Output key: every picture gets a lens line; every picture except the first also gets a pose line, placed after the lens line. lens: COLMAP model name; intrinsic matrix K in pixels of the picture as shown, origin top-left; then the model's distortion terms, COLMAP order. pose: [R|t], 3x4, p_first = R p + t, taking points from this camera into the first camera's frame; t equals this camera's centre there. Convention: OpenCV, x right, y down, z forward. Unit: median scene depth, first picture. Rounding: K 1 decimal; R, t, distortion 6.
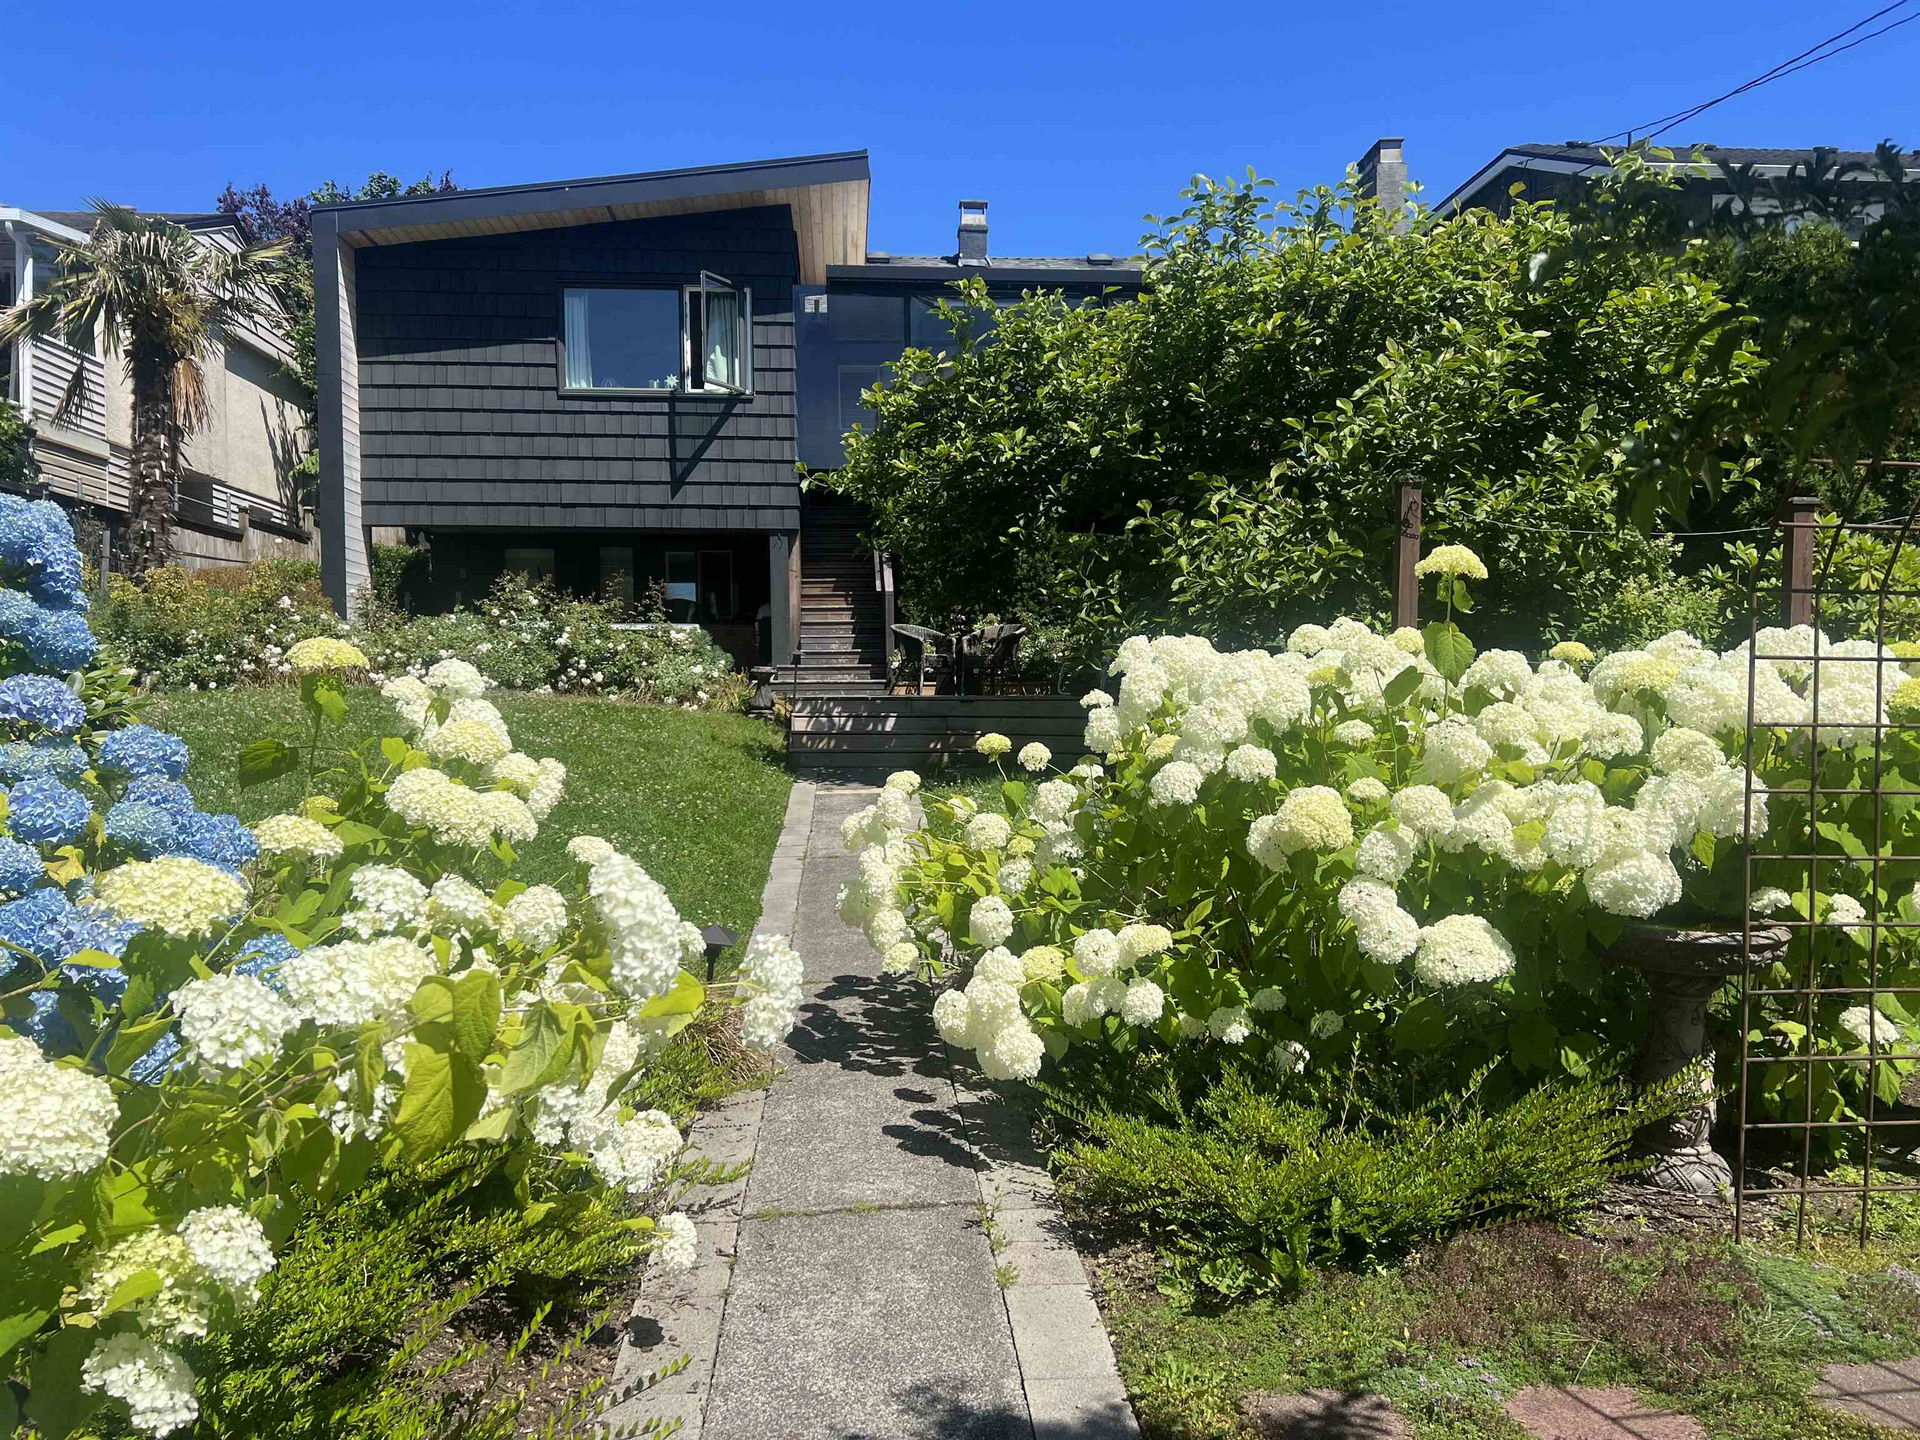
lens RADIAL K [[1465.2, 0, 965.6], [0, 1465.2, 724.4], [0, 0, 1]] dist [0.013813, -0.018699]
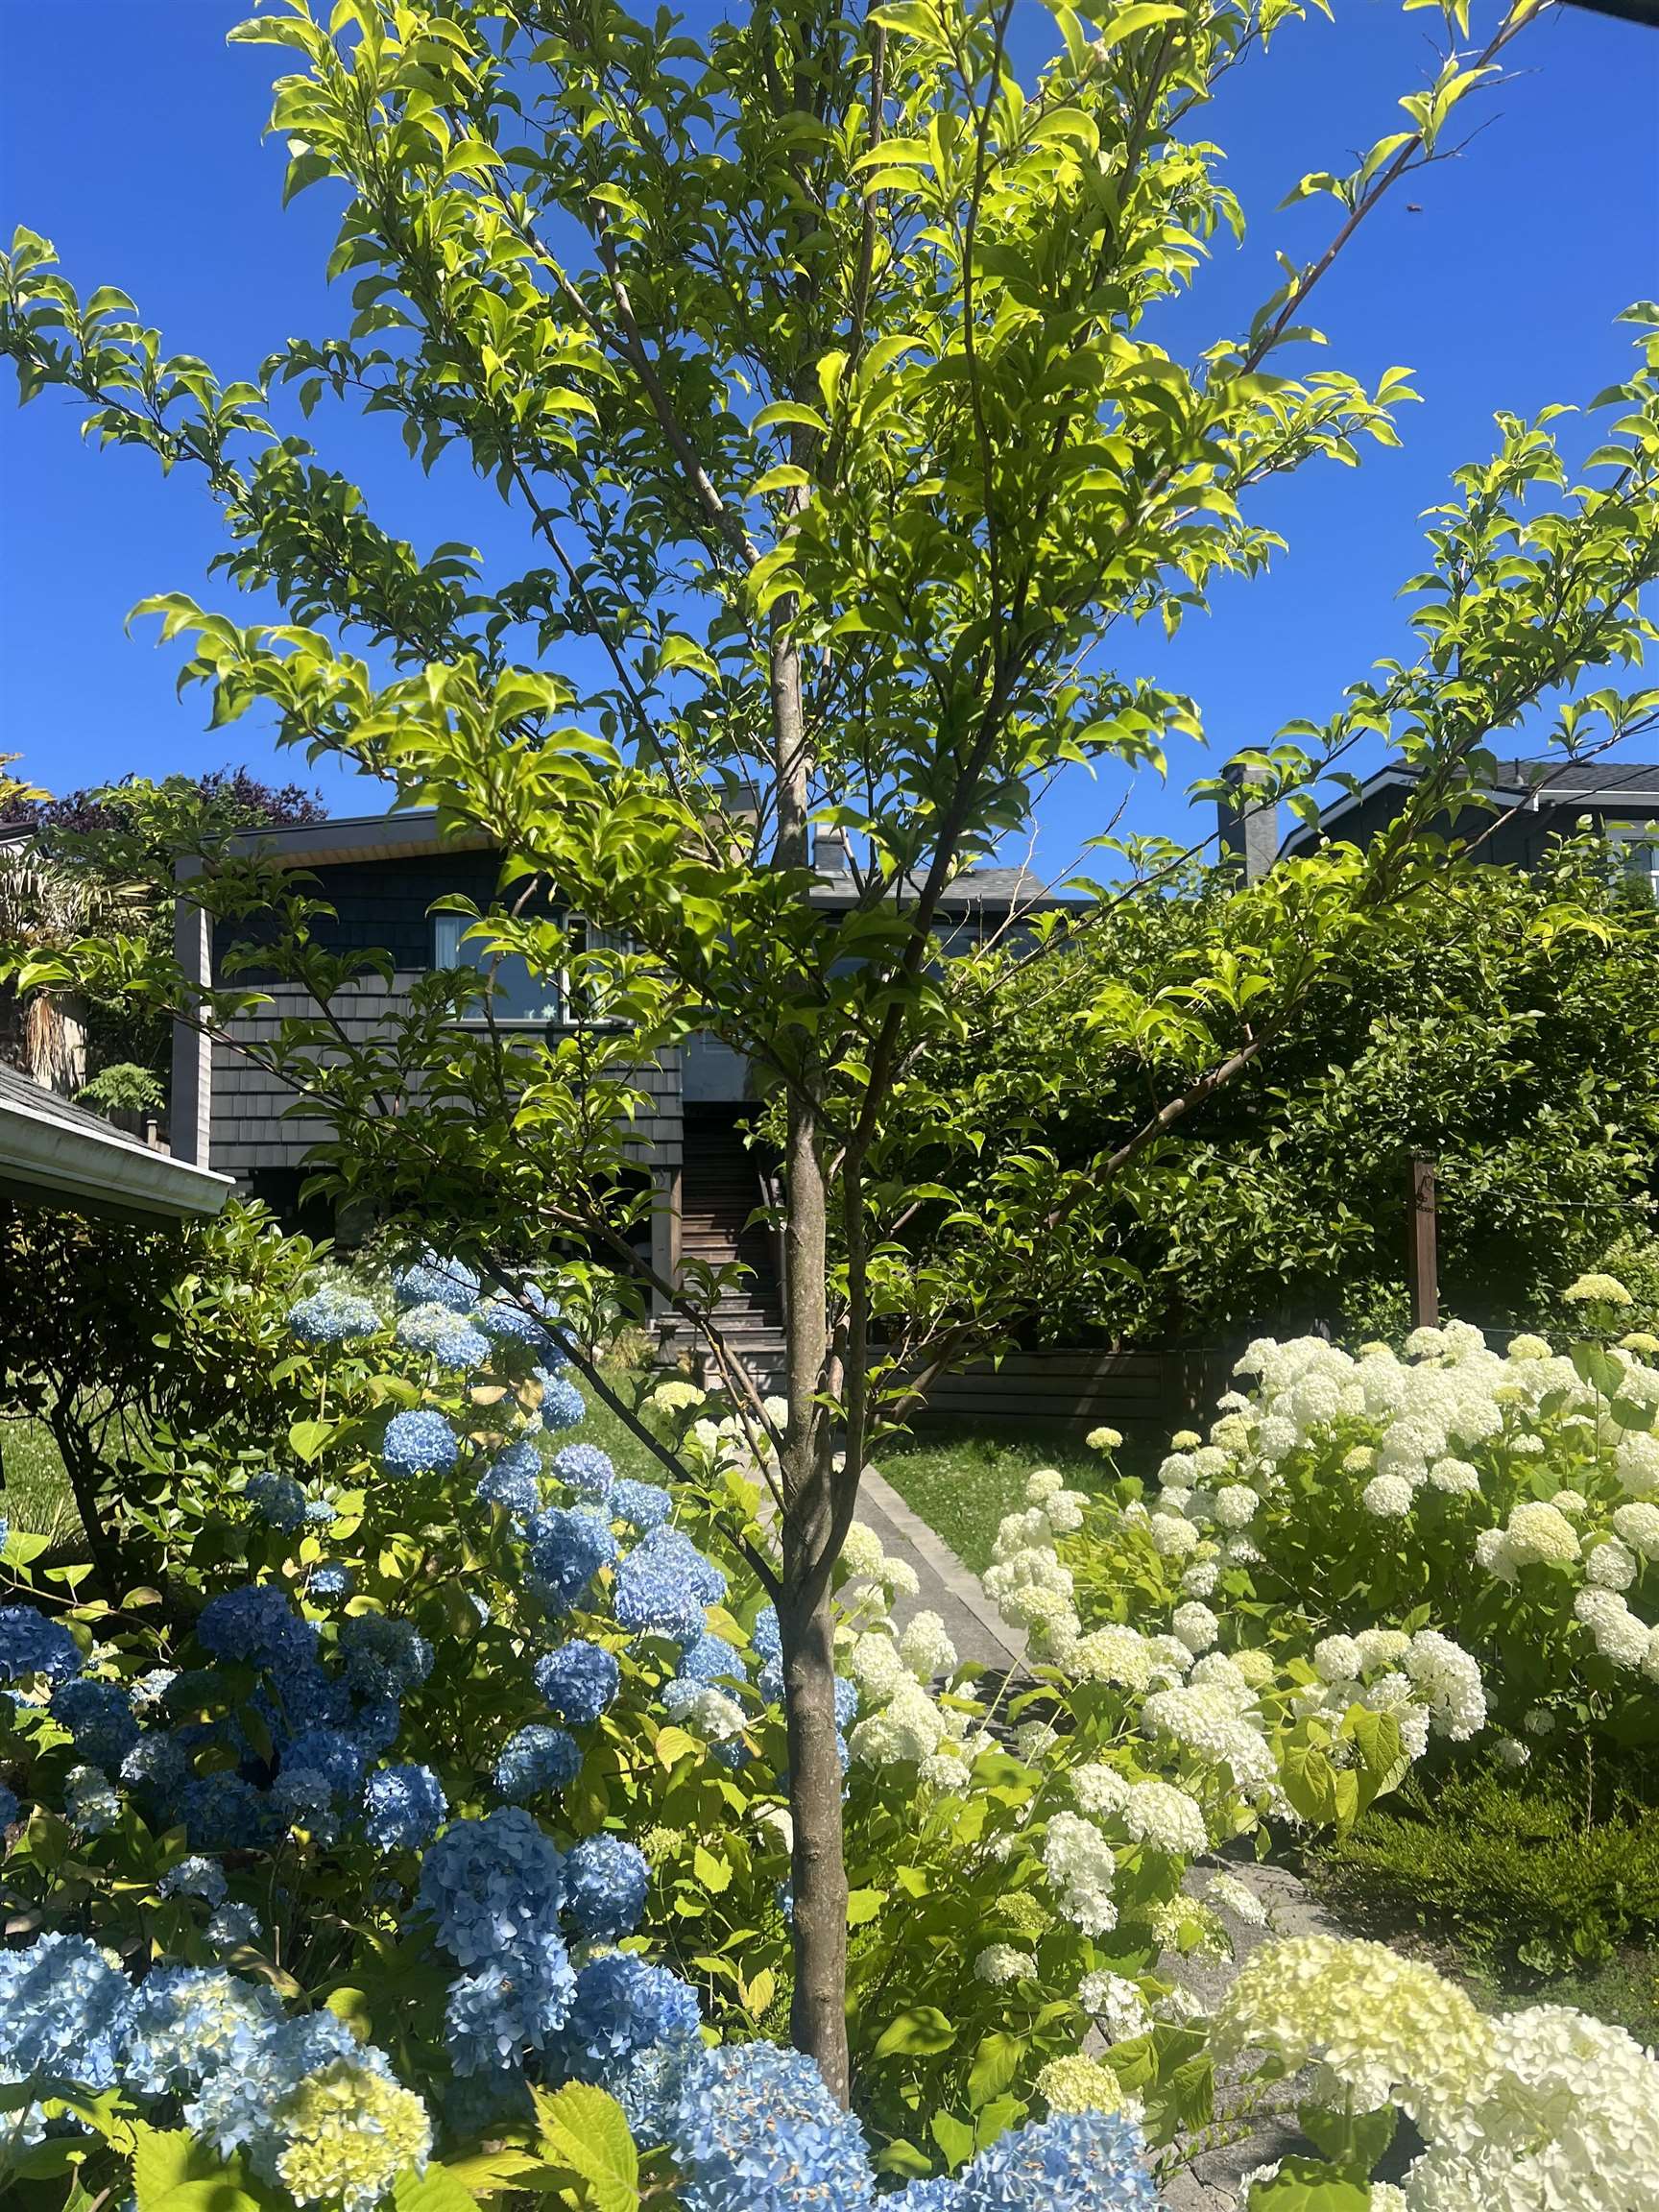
lens RADIAL K [[1688.0, 0, 820.1], [0, 1688.0, 1108.2], [0, 0, 1]] dist [0.013813, -0.018699]
pose [[0.998485, -0.004317, 0.054847, -0.310073], [0.012048, 0.989875, -0.141427, -0.065073], [-0.053681, 0.141874, 0.988428, -0.245575]]
